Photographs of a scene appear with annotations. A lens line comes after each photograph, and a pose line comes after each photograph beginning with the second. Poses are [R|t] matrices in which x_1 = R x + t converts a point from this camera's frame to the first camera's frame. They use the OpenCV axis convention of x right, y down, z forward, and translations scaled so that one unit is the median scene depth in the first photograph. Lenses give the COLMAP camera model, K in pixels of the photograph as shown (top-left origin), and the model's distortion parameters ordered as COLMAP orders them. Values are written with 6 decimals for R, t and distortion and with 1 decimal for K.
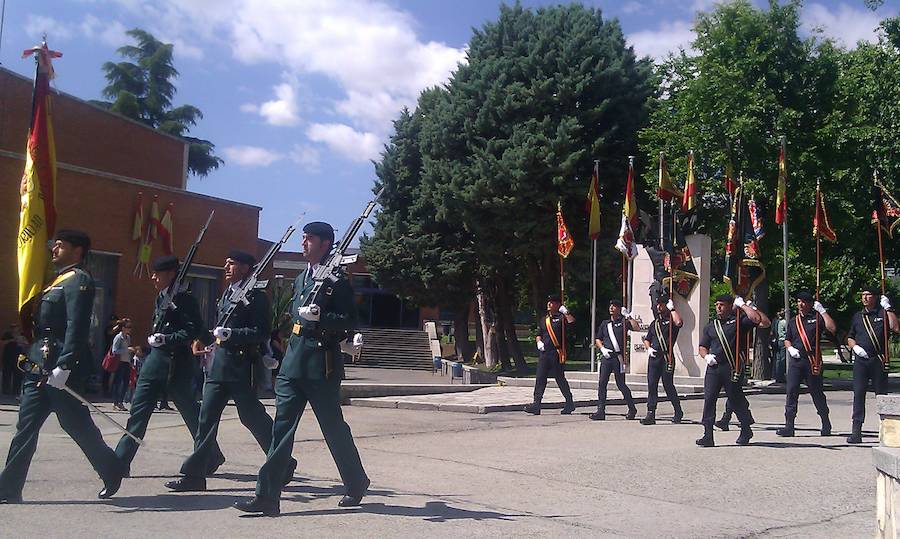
lens RADIAL K [[948.4, 0, 400.3], [0, 948.4, 266.2], [0, 0, 1]] dist [0.063207, -0.027018]
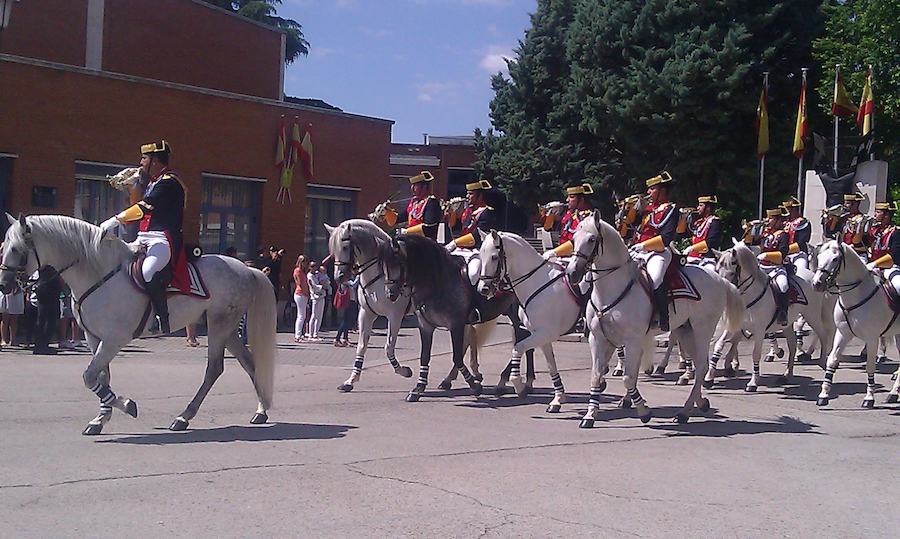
lens RADIAL K [[1194.9, 0, 450.0], [0, 1194.9, 269.5], [0, 0, 1]] dist [0.128903, -0.263889]
pose [[0.999338, -0.002744, -0.036270, -0.057024], [0.006342, 0.995020, 0.099474, -0.038230], [0.035816, -0.099638, 0.994379, -0.190402]]
